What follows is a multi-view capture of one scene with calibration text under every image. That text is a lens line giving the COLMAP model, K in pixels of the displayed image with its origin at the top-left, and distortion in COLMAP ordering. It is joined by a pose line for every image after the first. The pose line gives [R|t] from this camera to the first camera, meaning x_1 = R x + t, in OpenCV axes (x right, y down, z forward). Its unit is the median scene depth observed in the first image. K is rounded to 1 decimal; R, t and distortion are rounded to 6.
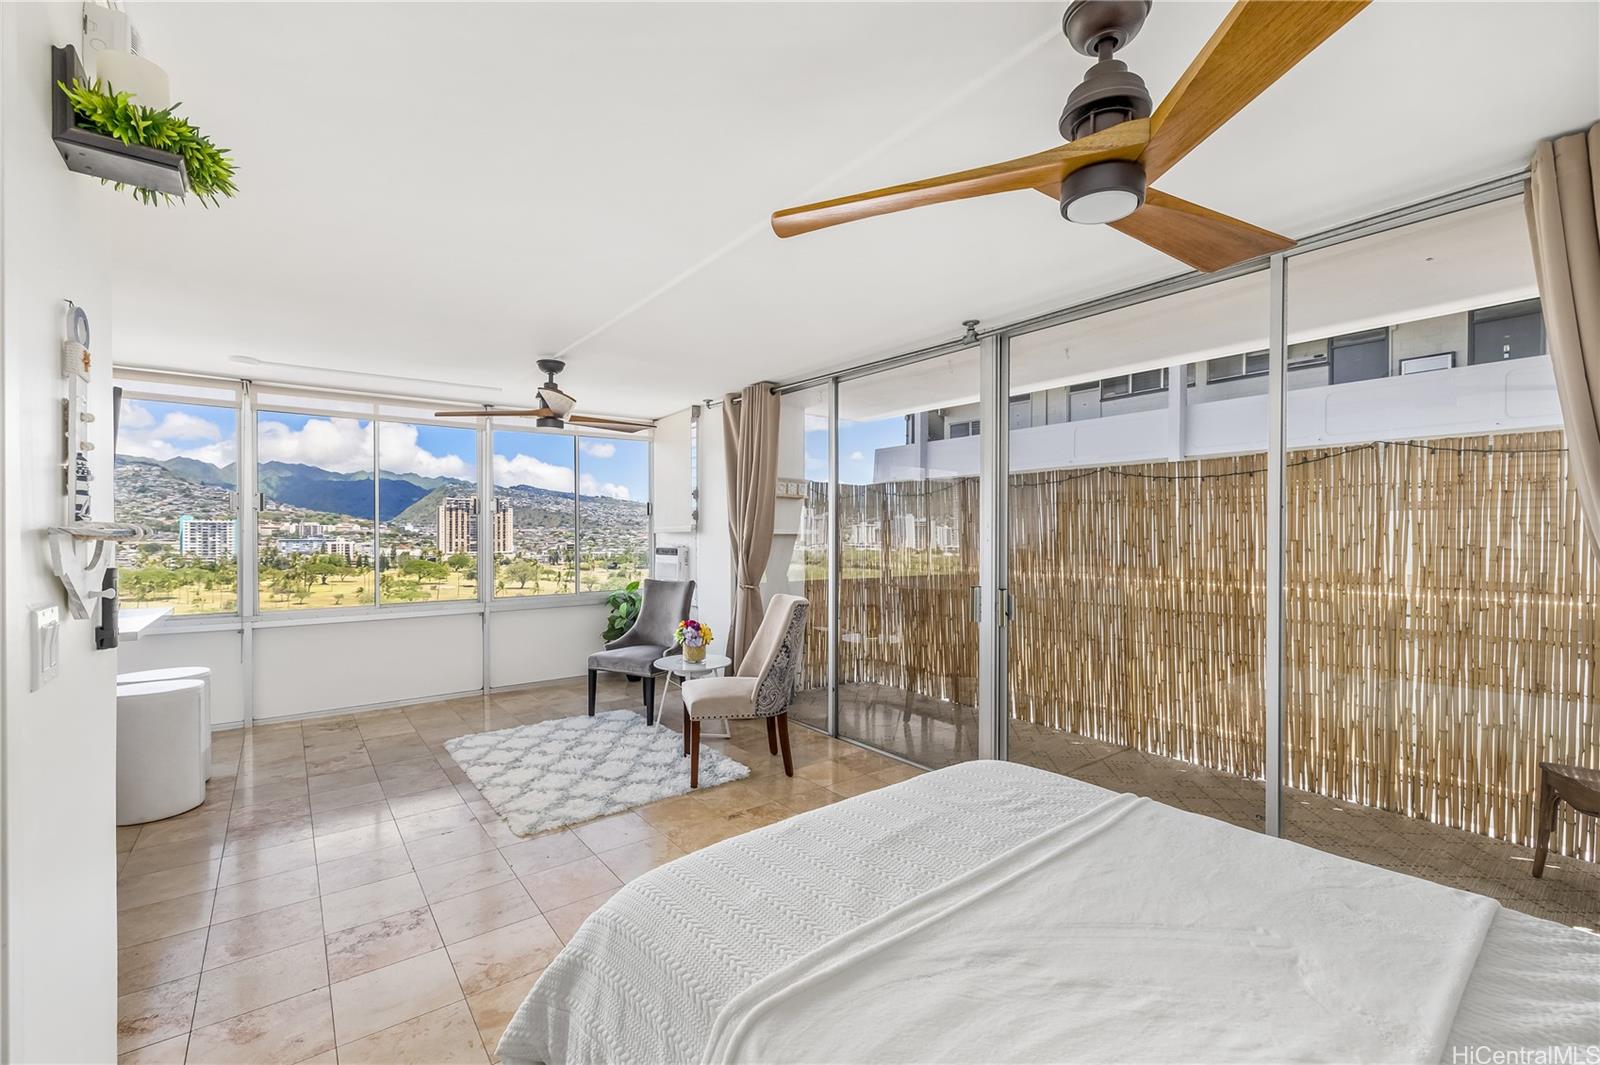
lens RADIAL K [[675.3, 0, 800.7], [0, 675.3, 535.6], [0, 0, 1]] dist [-0.002883, 0.000370]
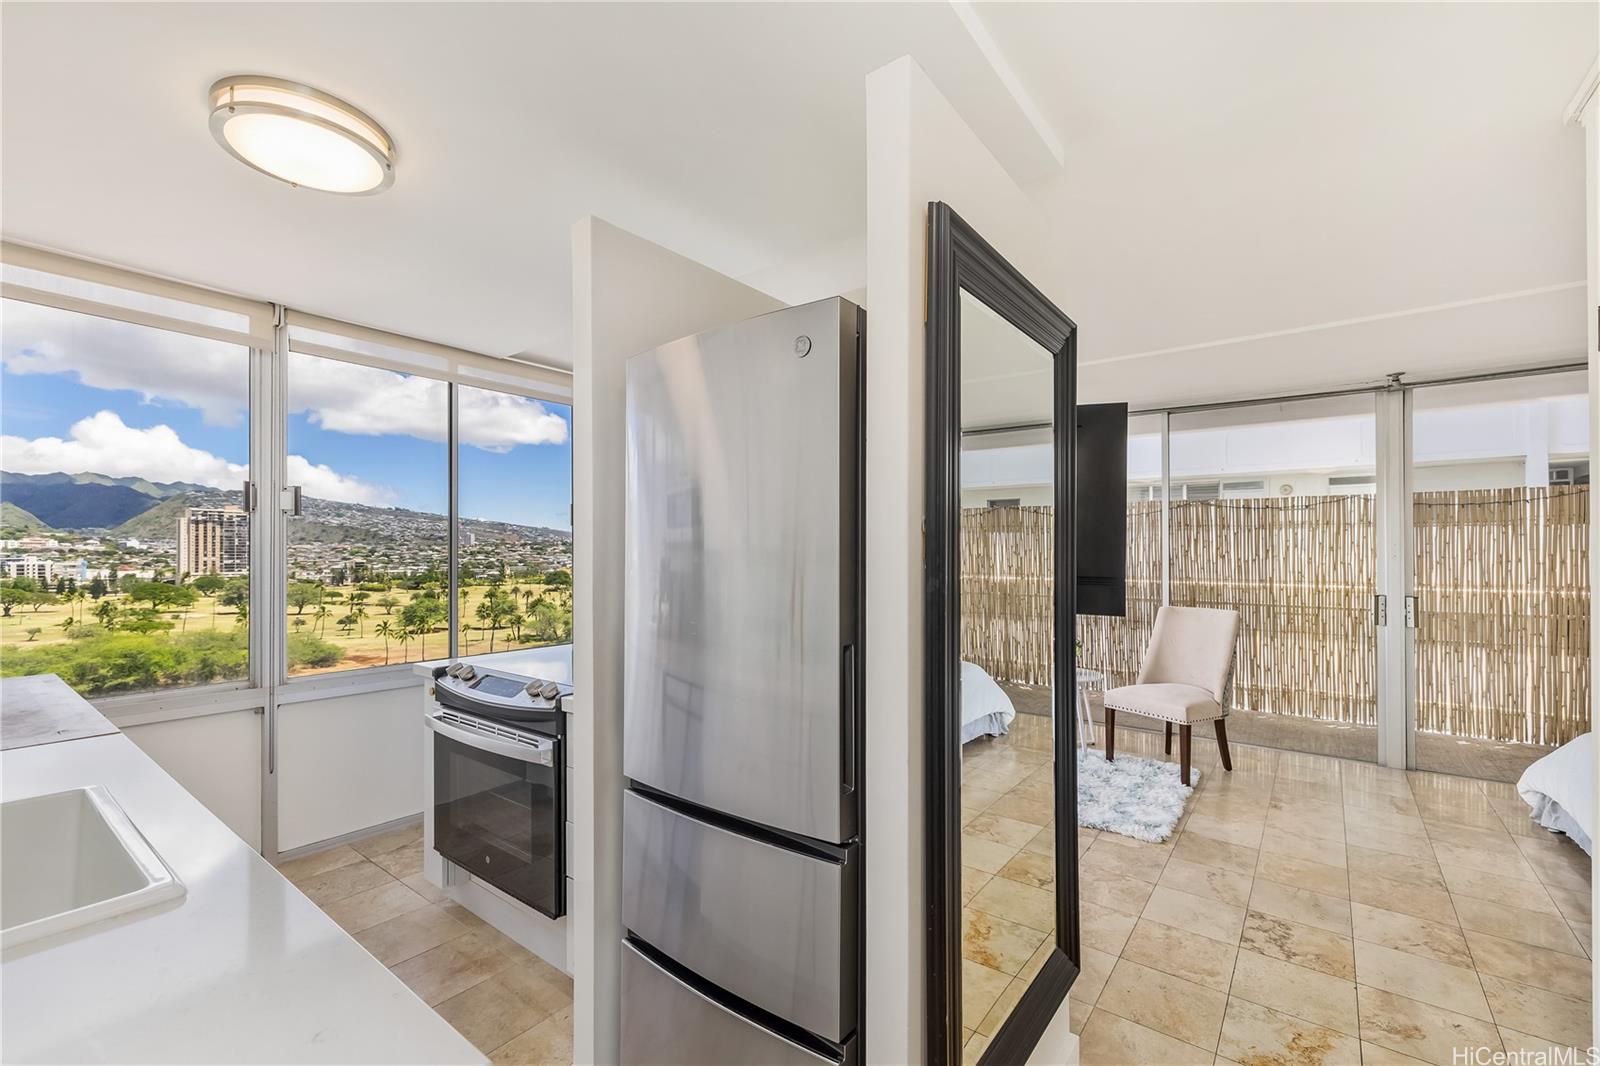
lens RADIAL K [[675.3, 0, 807.2], [0, 675.3, 543.2], [0, 0, 1]] dist [-0.002883, 0.000370]
pose [[0.966367, -0.000740, 0.257164, -0.329273], [0.003759, 0.999930, -0.011248, -0.001864], [-0.257138, 0.011836, 0.966302, 0.035968]]
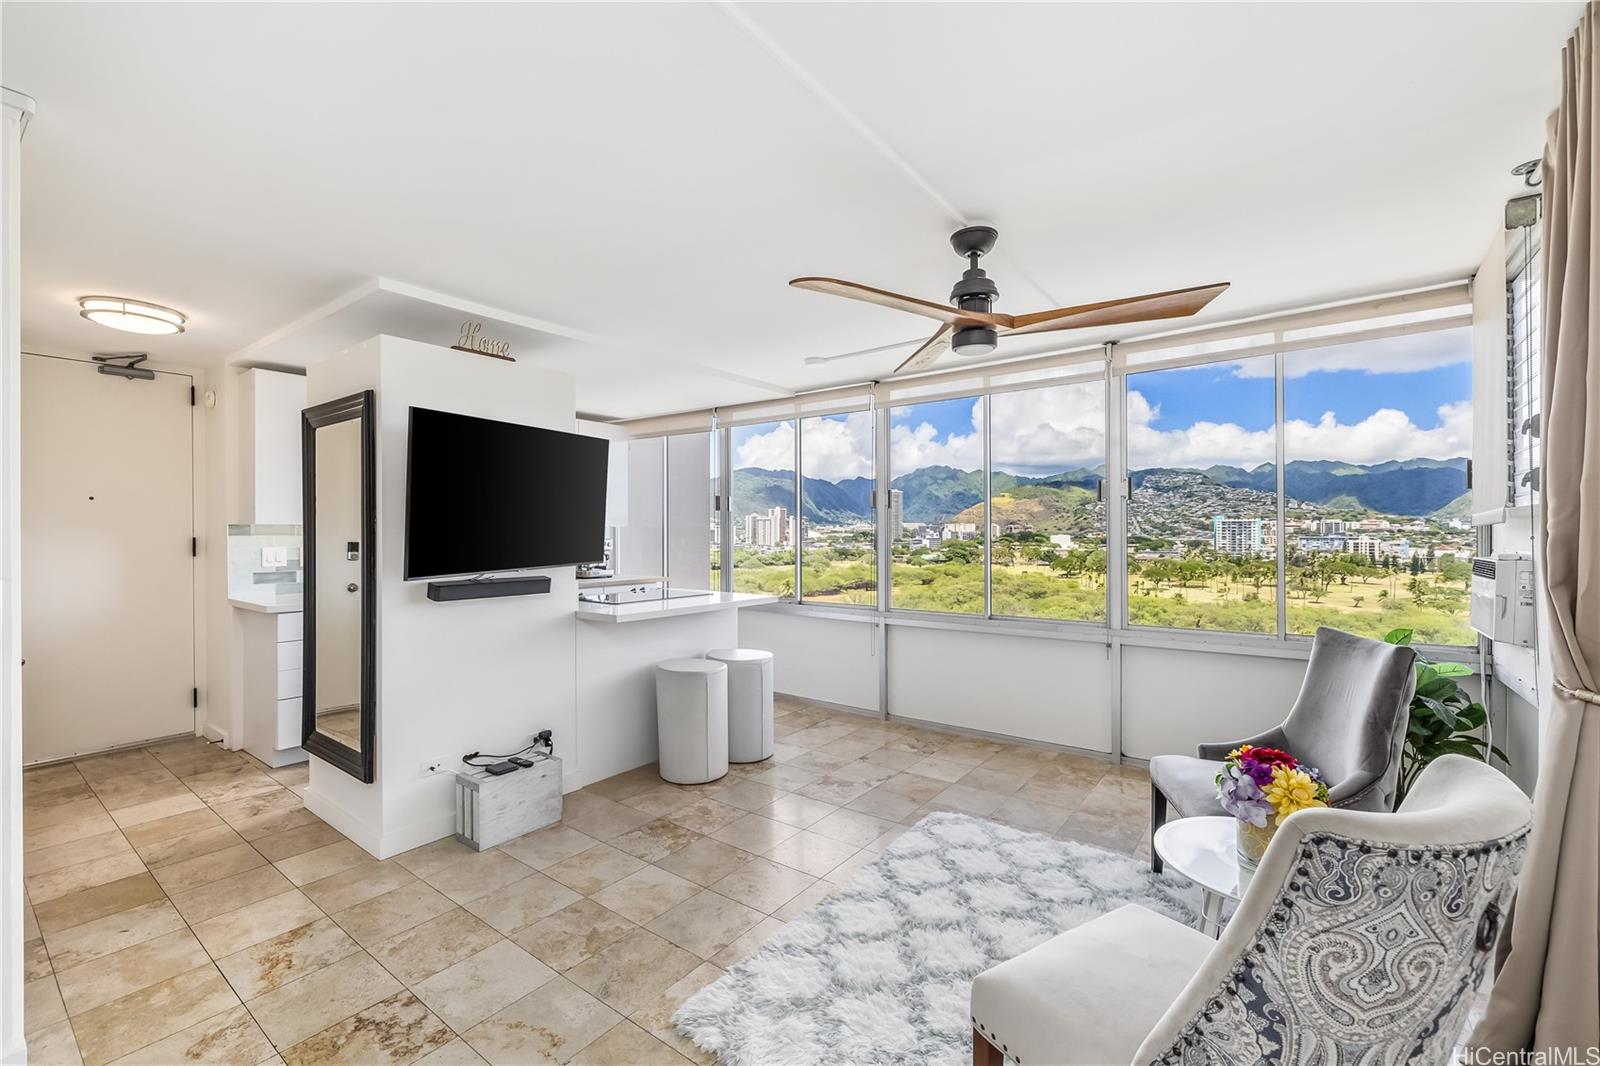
lens RADIAL K [[675.3, 0, 796.6], [0, 675.3, 527.7], [0, 0, 1]] dist [-0.002883, 0.000370]
pose [[0.267465, -0.006488, -0.963546, 0.058030], [-0.001491, 0.999973, -0.007147, -0.000310], [0.963566, 0.003348, 0.267448, 0.257931]]
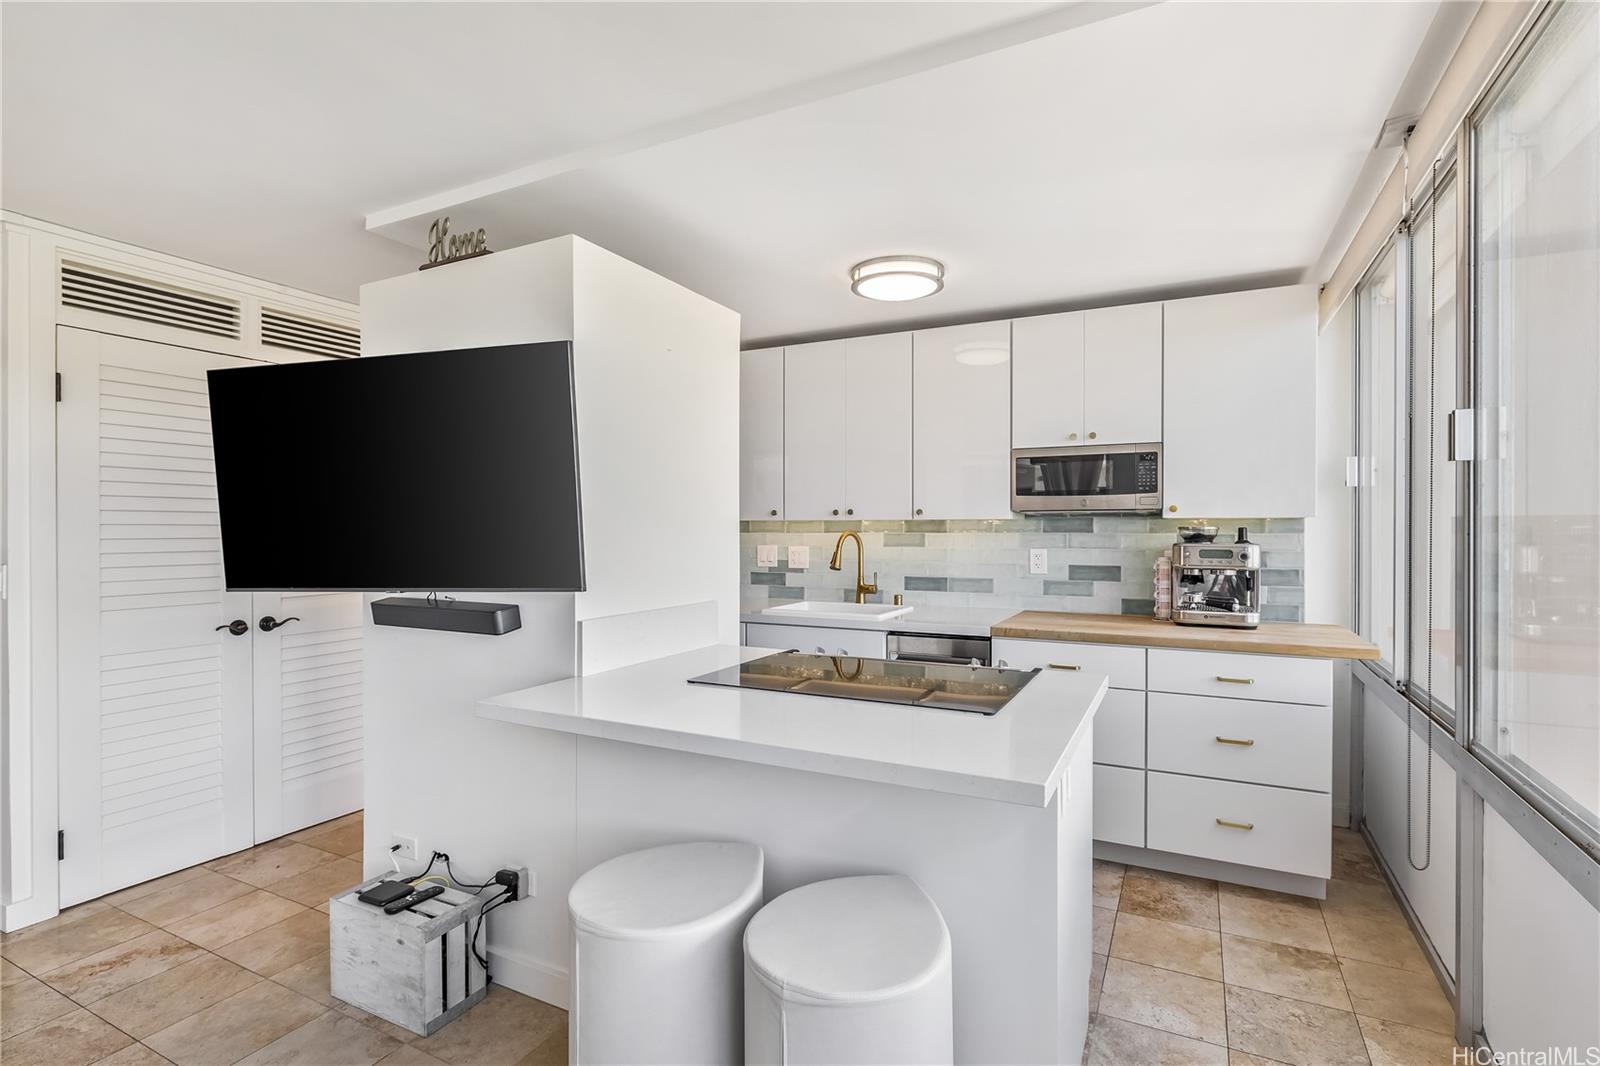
lens RADIAL K [[772.9, 0, 792.5], [0, 772.9, 529.5], [0, 0, 1]] dist [0.003683, 0.002259]
pose [[-0.911942, 0.002217, -0.410313, -0.247369], [0.002477, 0.999997, -0.000101, -0.000113], [0.410311, -0.001109, -0.911945, 0.447273]]
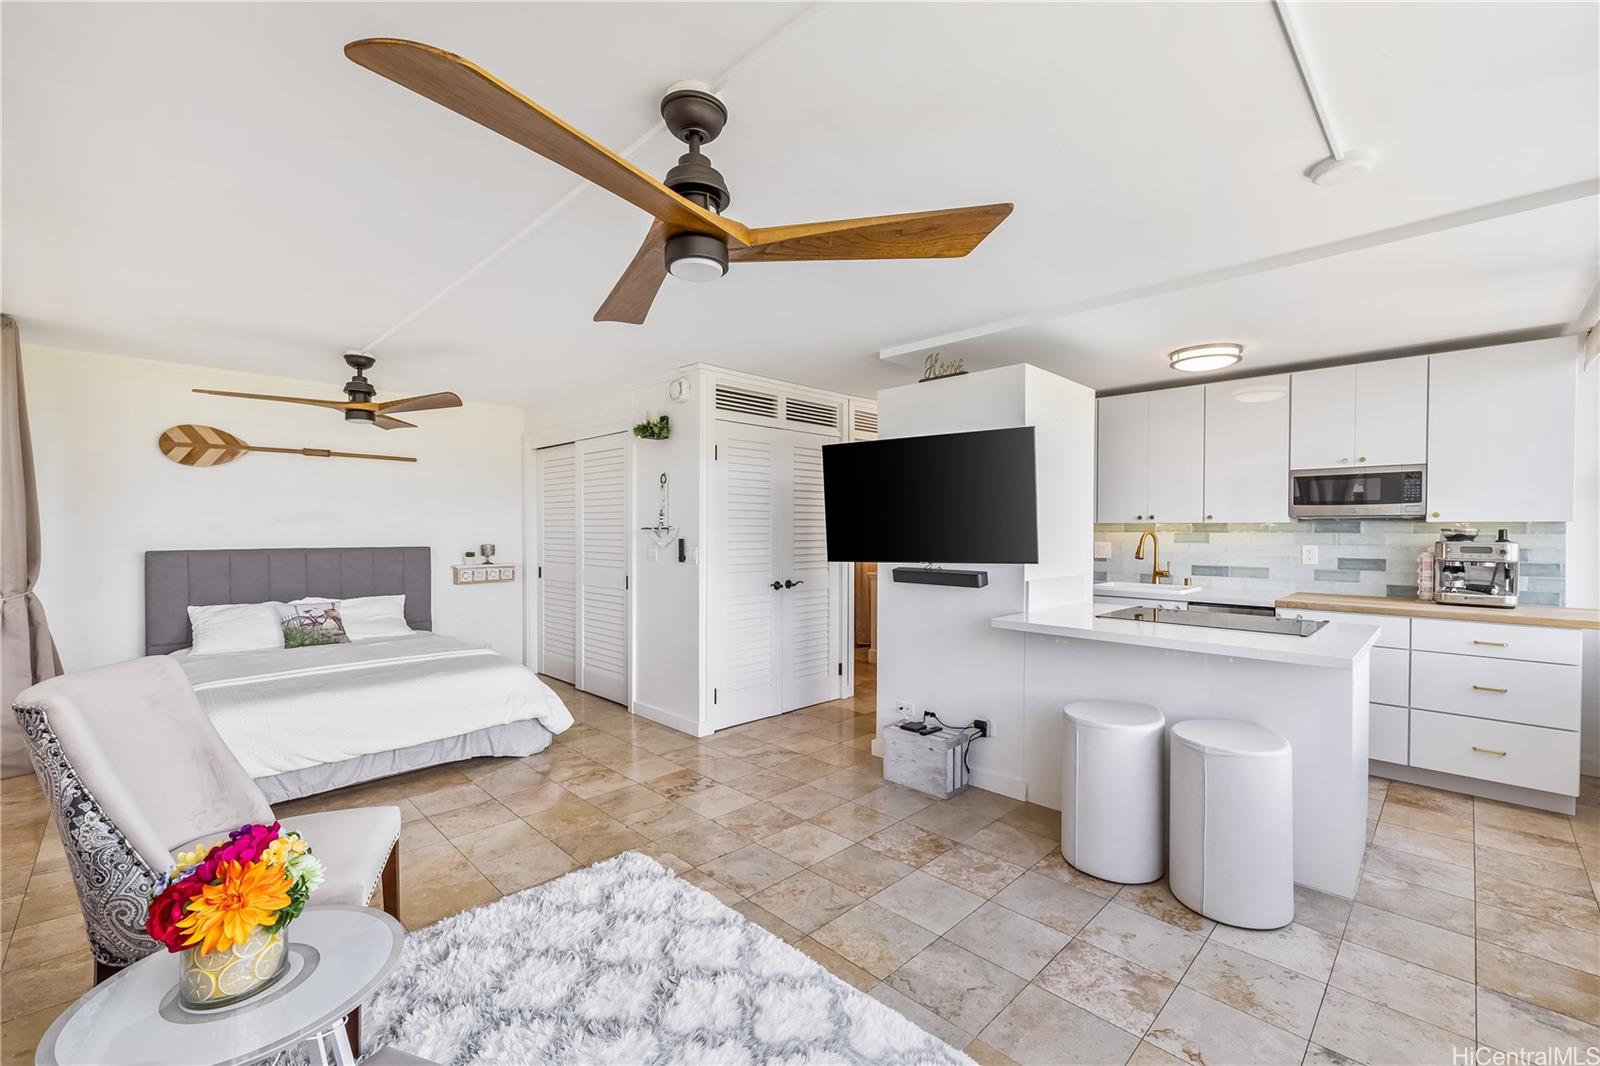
lens RADIAL K [[675.3, 0, 808.6], [0, 675.3, 533.2], [0, 0, 1]] dist [-0.002883, 0.000370]
pose [[-0.991272, -0.000677, -0.131831, -0.143785], [-0.001772, 0.999965, 0.008189, -0.000946], [0.131821, 0.008351, -0.991238, 0.531539]]
